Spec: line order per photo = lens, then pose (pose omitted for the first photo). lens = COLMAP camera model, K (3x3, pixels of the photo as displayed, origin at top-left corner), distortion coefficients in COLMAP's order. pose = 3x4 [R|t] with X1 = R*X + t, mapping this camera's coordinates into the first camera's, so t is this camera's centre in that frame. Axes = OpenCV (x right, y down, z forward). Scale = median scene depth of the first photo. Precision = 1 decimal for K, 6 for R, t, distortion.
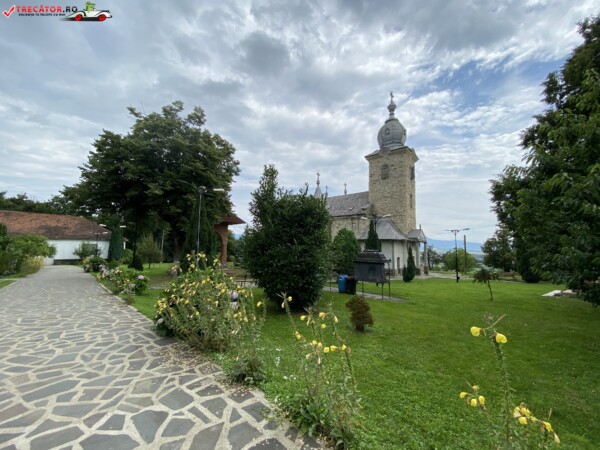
lens RADIAL K [[242.6, 0, 298.4], [0, 242.6, 224.7], [0, 0, 1]] dist [0.008230, -0.013733]
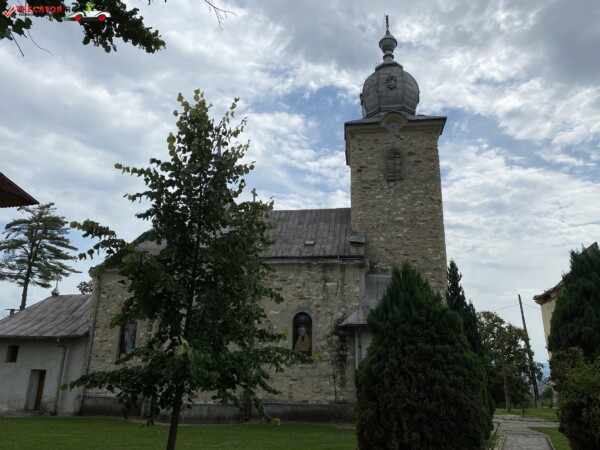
lens RADIAL K [[455.0, 0, 298.2], [0, 455.0, 227.5], [0, 0, 1]] dist [0.023794, -0.027138]
pose [[0.827096, 0.159404, 0.538983, -0.187221], [-0.051779, 0.976472, -0.209333, 0.061434], [-0.559671, 0.145231, 0.815890, 0.442001]]
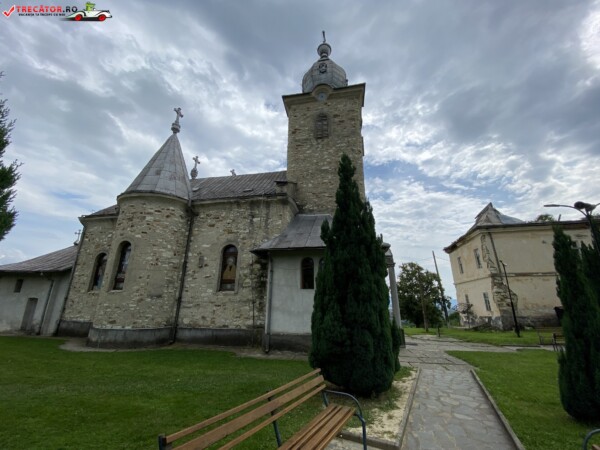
lens RADIAL K [[242.6, 0, 298.7], [0, 242.6, 228.3], [0, 0, 1]] dist [0.008230, -0.013733]
pose [[0.858627, 0.142090, 0.492513, 0.092236], [-0.039988, 0.976452, -0.211994, 0.095081], [-0.511038, 0.162330, 0.844091, 0.608337]]
